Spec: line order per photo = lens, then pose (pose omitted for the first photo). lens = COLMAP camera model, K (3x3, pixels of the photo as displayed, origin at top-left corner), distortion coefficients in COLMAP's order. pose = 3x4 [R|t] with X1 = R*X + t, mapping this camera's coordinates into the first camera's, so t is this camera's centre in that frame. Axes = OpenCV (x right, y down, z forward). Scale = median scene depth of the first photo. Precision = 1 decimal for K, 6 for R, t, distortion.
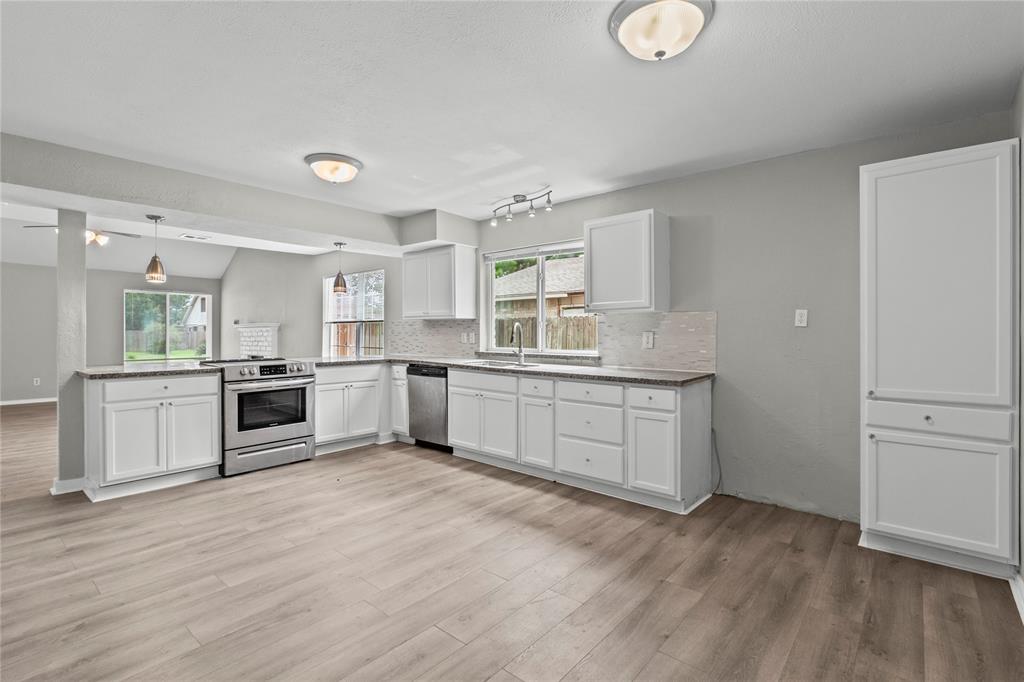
lens RADIAL K [[475.1, 0, 511.4], [0, 475.1, 336.0], [0, 0, 1]] dist [0.002093, -0.000473]
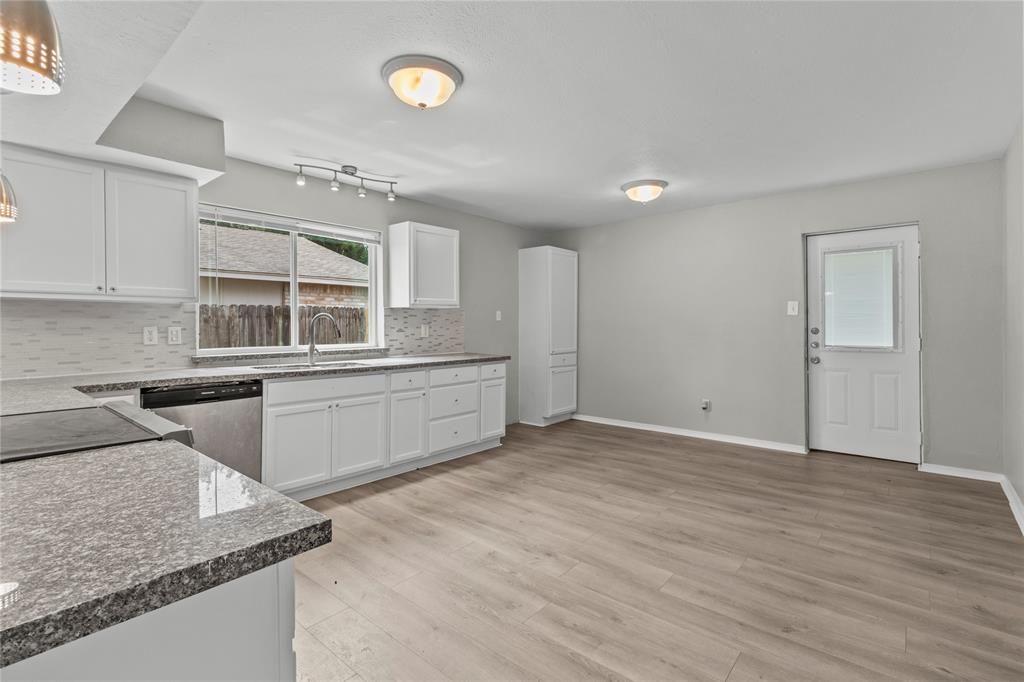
lens RADIAL K [[482.8, 0, 514.0], [0, 482.8, 323.5], [0, 0, 1]] dist [0.001890, 0.000375]
pose [[-0.005326, -0.000648, 0.999986, -1.037116], [0.011529, 0.999933, 0.000709, -0.009621], [-0.999919, 0.011533, -0.005318, 0.854500]]
